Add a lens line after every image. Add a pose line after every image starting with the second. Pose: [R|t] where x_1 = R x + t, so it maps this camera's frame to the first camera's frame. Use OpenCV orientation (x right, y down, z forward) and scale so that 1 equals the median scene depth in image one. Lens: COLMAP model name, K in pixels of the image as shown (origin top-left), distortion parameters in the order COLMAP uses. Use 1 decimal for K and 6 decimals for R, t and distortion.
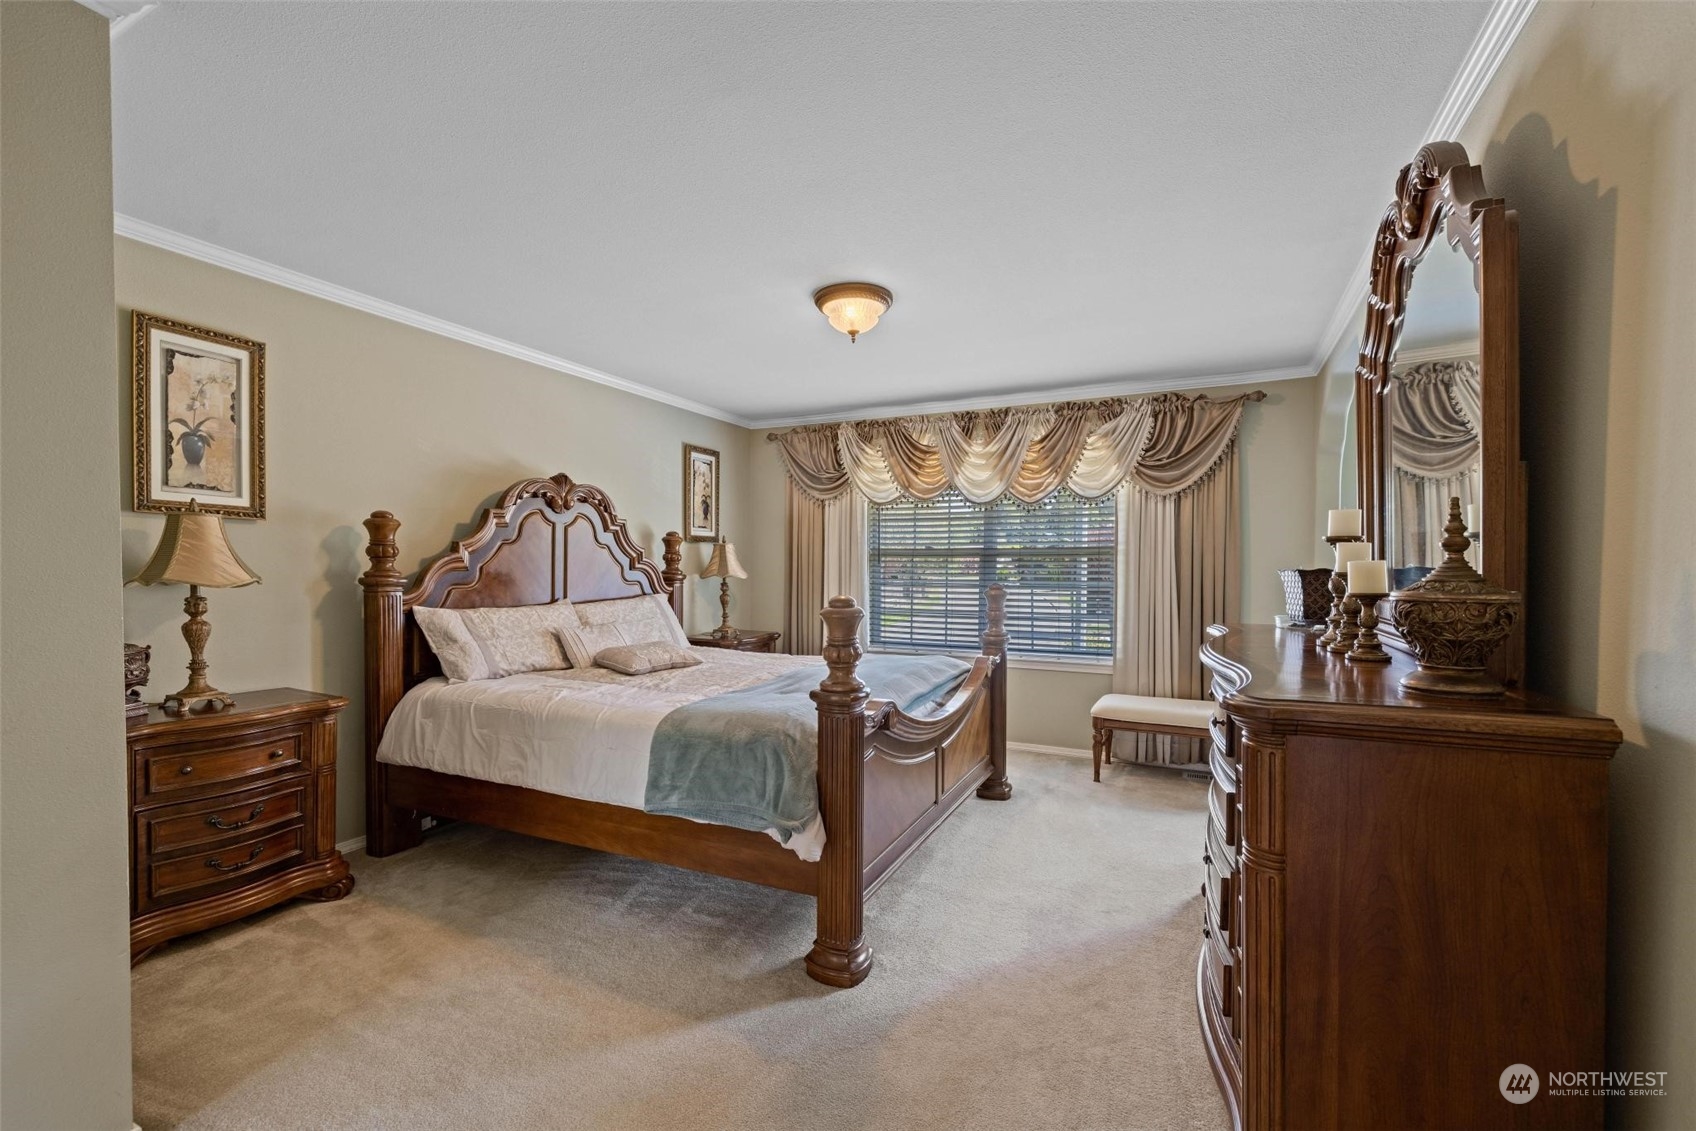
lens RADIAL K [[713.8, 0, 849.9], [0, 713.8, 571.4], [0, 0, 1]] dist [-0.002069, 0.000318]
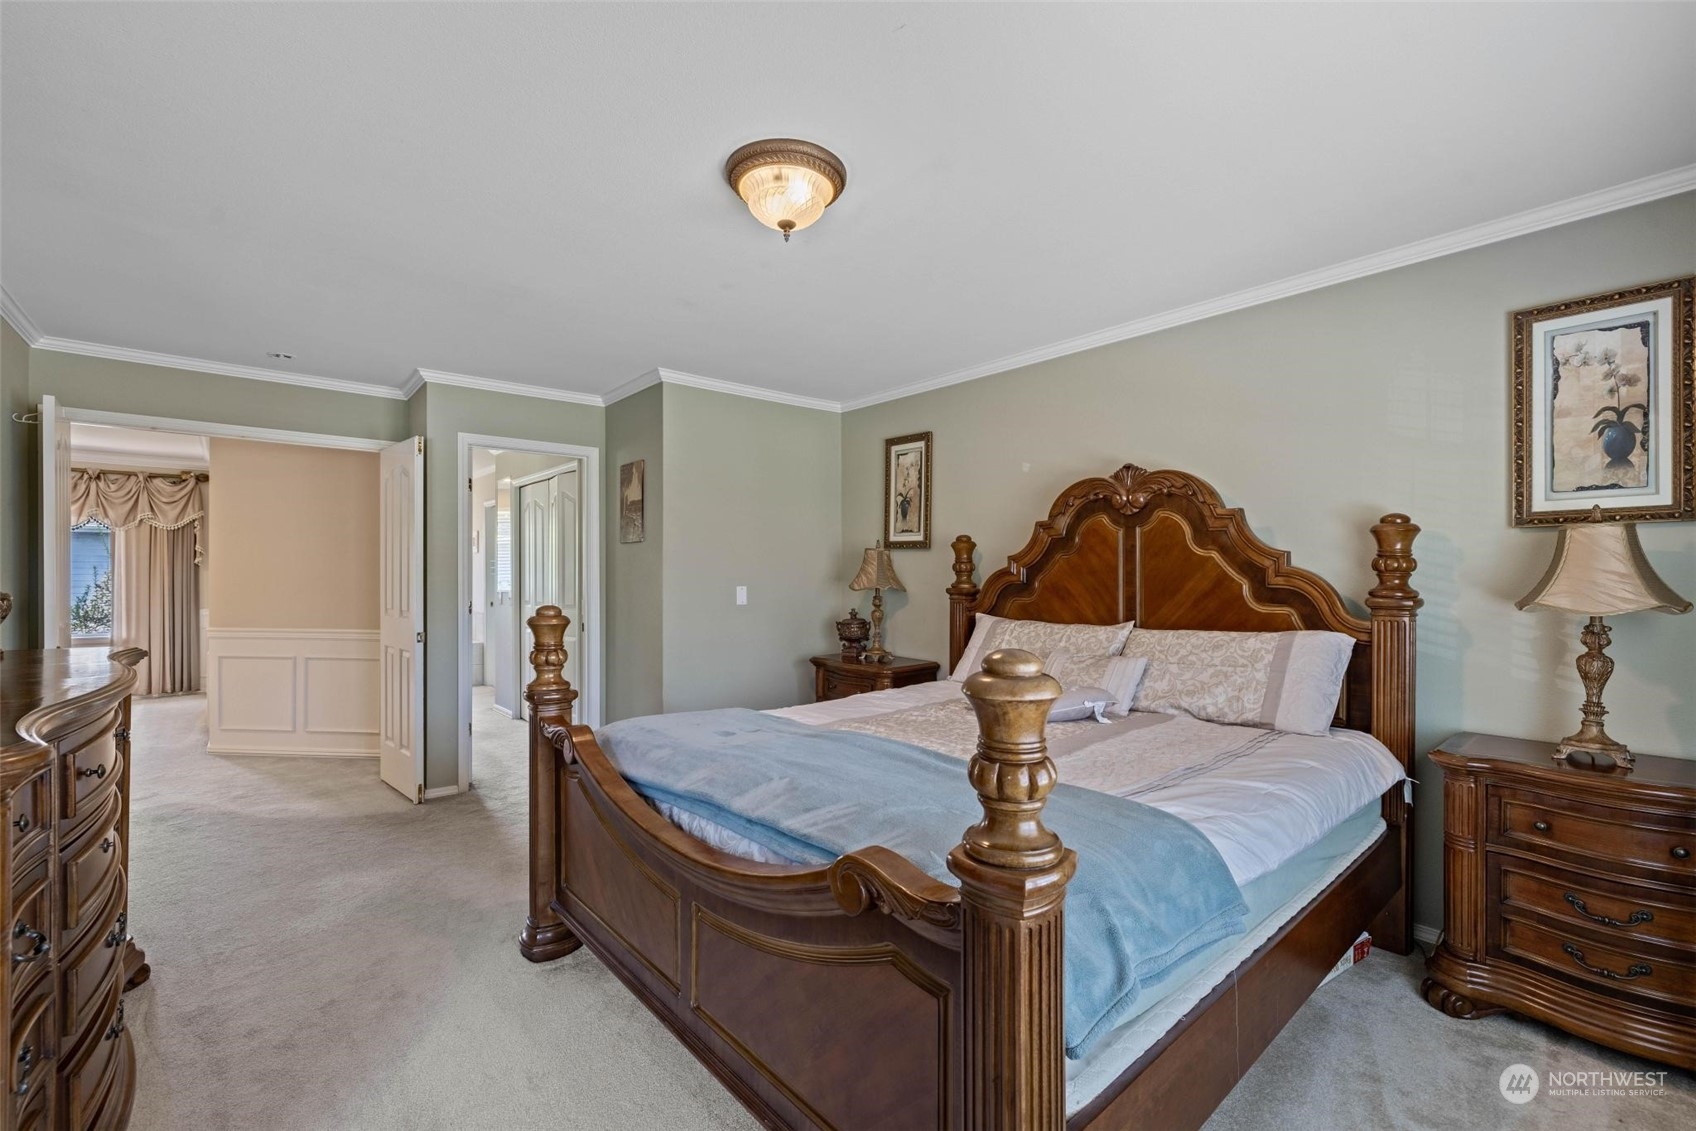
lens RADIAL K [[713.8, 0, 841.0], [0, 713.8, 578.0], [0, 0, 1]] dist [-0.002069, 0.000318]
pose [[-0.397833, -0.002436, -0.917454, 0.423762], [-0.012509, 0.999918, 0.002769, -0.007068], [0.917372, 0.012578, -0.397831, 0.942989]]
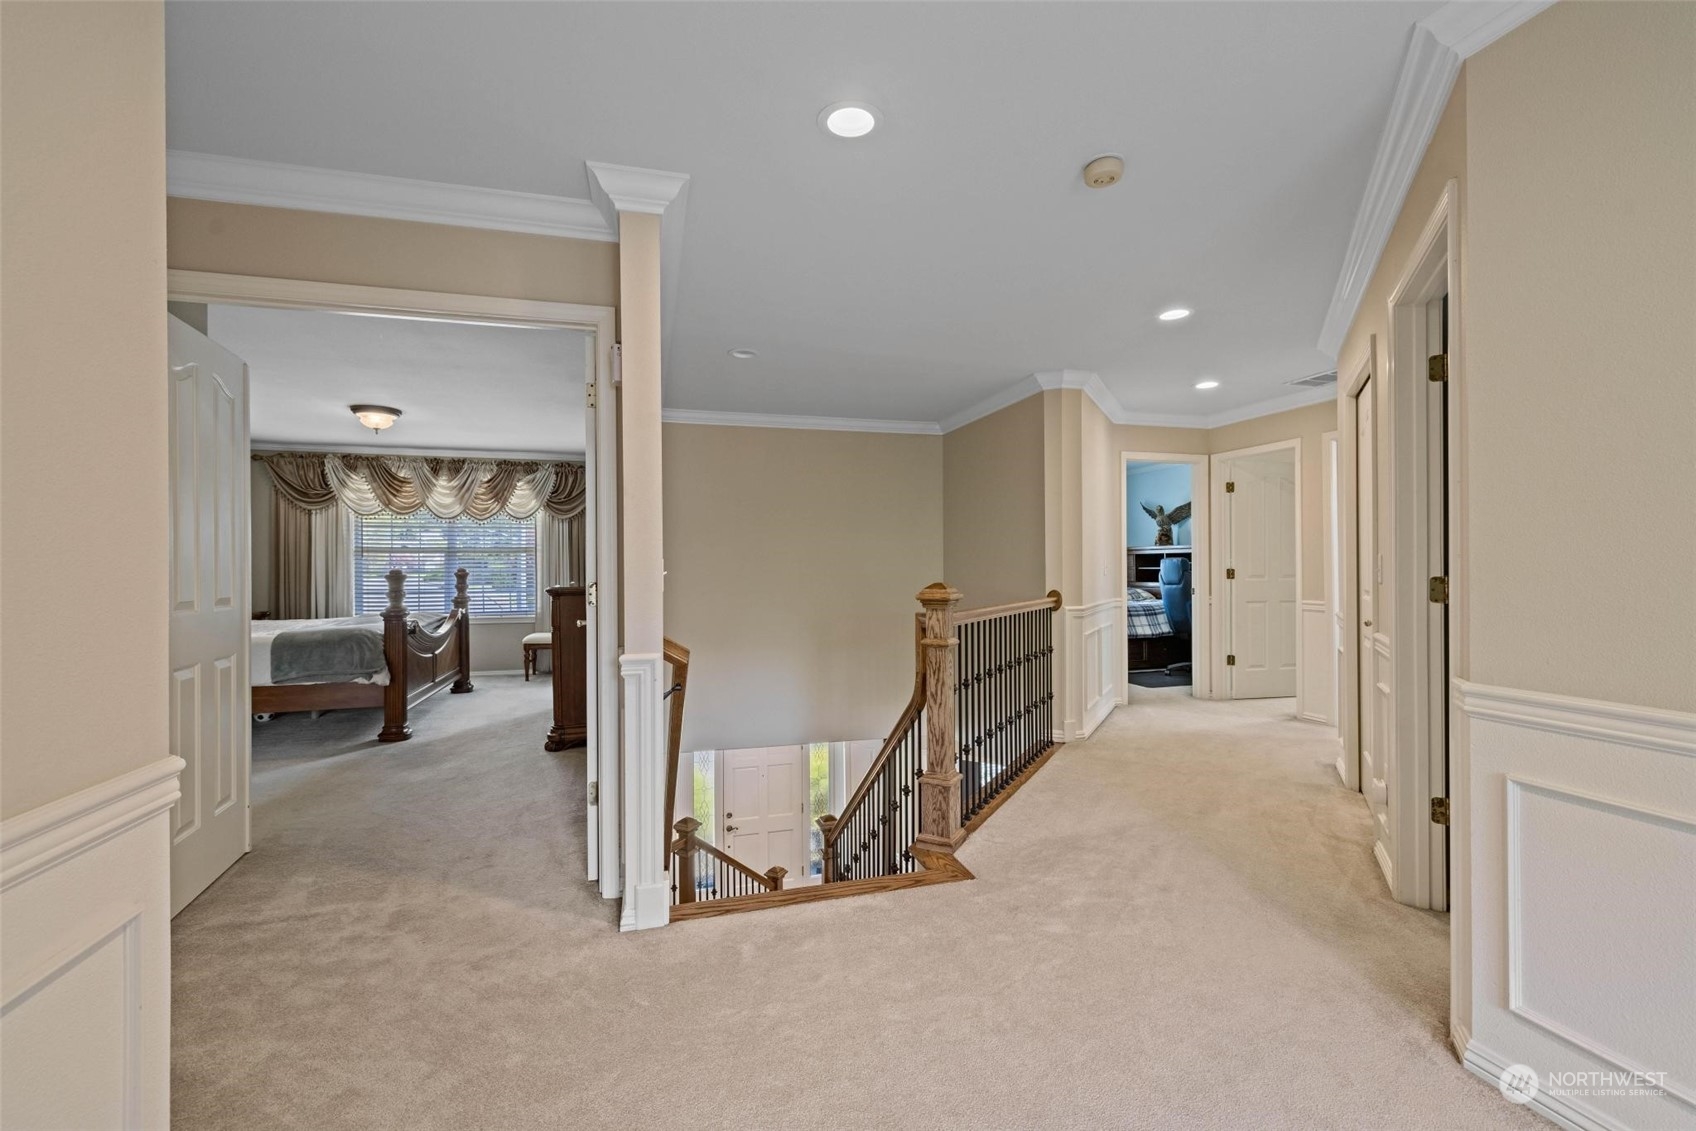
lens RADIAL K [[713.8, 0, 857.4], [0, 713.8, 575.5], [0, 0, 1]] dist [-0.002069, 0.000318]
pose [[0.735619, -0.018219, 0.677150, -0.216035], [0.012113, 0.999832, 0.013741, 0.019489], [-0.677287, -0.001906, 0.735717, -0.763395]]
